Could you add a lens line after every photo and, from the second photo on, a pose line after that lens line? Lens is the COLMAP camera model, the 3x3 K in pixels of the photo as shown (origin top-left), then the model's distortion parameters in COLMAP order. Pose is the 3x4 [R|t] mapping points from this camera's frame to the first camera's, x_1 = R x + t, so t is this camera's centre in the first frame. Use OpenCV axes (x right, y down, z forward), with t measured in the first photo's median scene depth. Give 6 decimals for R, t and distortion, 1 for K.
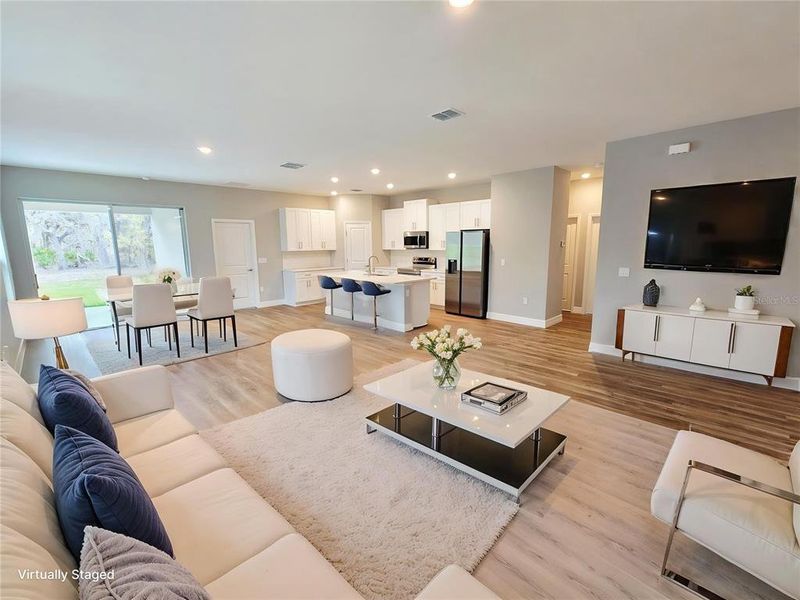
lens RADIAL K [[354.6, 0, 402.3], [0, 354.6, 298.3], [0, 0, 1]] dist [0.009342, 0.000076]
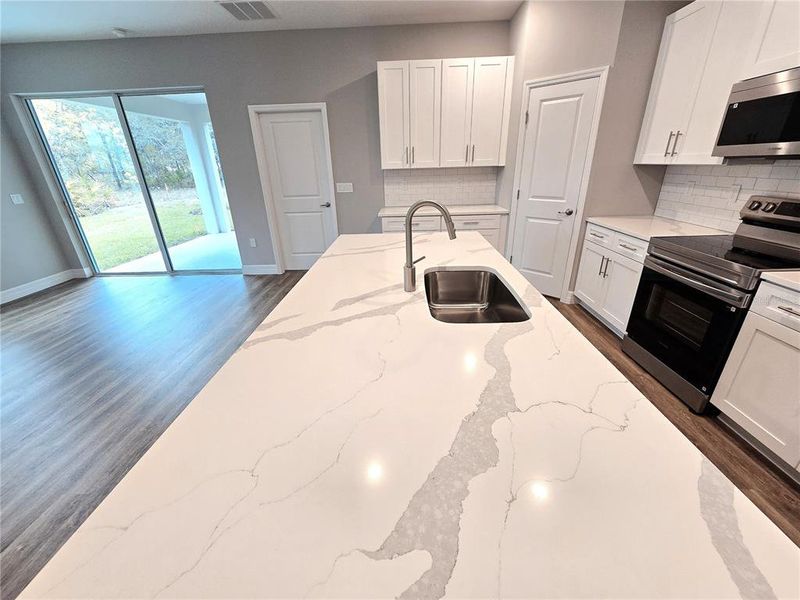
lens RADIAL K [[329.1, 0, 396.9], [0, 329.1, 301.9], [0, 0, 1]] dist [-0.006640, 0.001882]
pose [[0.683433, 0.277491, -0.675217, 0.037182], [-0.093261, 0.950547, 0.296247, -0.094609], [0.724032, -0.139493, 0.675514, 0.683549]]
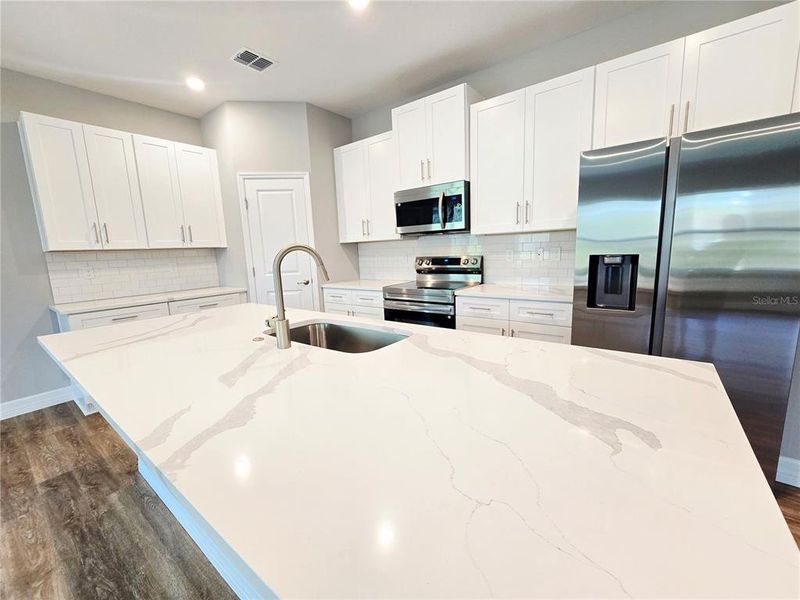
lens RADIAL K [[329.1, 0, 398.1], [0, 329.1, 302.2], [0, 0, 1]] dist [-0.006640, 0.001882]
pose [[0.991847, -0.047761, 0.118148, -0.040193], [0.047948, 0.998849, 0.001262, -0.068759], [-0.118072, 0.004413, 0.992995, 0.653019]]
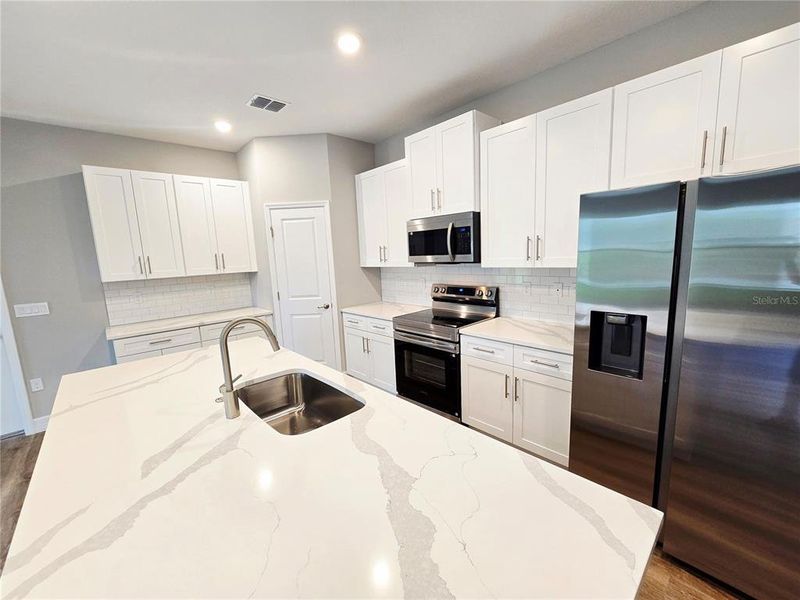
lens RADIAL K [[329.1, 0, 398.1], [0, 329.1, 301.5], [0, 0, 1]] dist [-0.006640, 0.001882]
pose [[0.998333, -0.026949, -0.051044, 0.009967], [0.026657, 0.999624, -0.006392, -0.100050], [0.051197, 0.005020, 0.998676, 0.657625]]
